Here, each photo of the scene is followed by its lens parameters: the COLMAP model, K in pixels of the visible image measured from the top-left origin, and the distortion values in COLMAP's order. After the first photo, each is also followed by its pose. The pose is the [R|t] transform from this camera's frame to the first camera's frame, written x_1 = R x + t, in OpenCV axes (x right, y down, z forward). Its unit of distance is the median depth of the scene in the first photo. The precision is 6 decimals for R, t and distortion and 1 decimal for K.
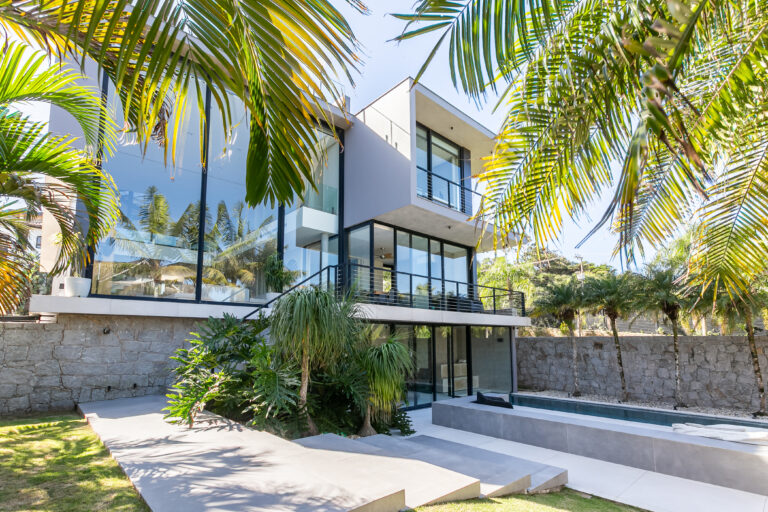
lens RADIAL K [[381.4, 0, 387.5], [0, 381.4, 306.0], [0, 0, 1]] dist [-0.001923, 0.000827]
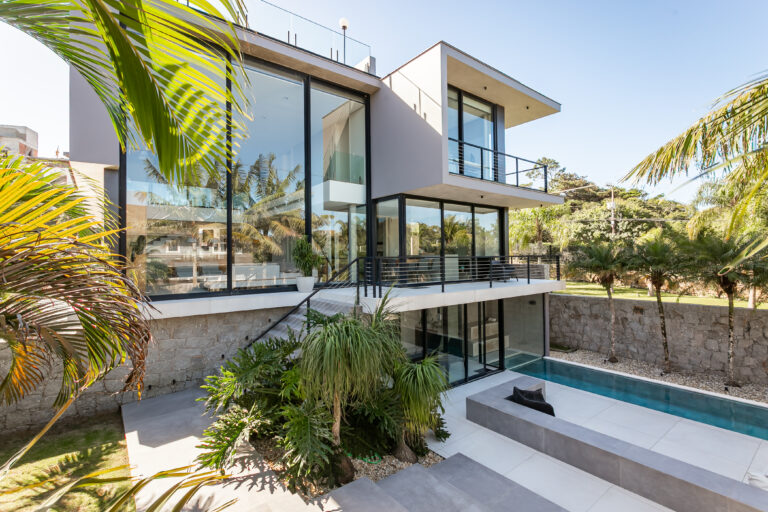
lens RADIAL K [[361.9, 0, 384.0], [0, 361.9, 256.0], [0, 0, 1]] dist [0.001925, -0.000891]
pose [[0.996833, -0.011482, -0.078694, -0.011558], [0.018275, 0.996114, 0.086160, -0.138142], [0.077399, -0.087325, 0.993169, 0.070055]]
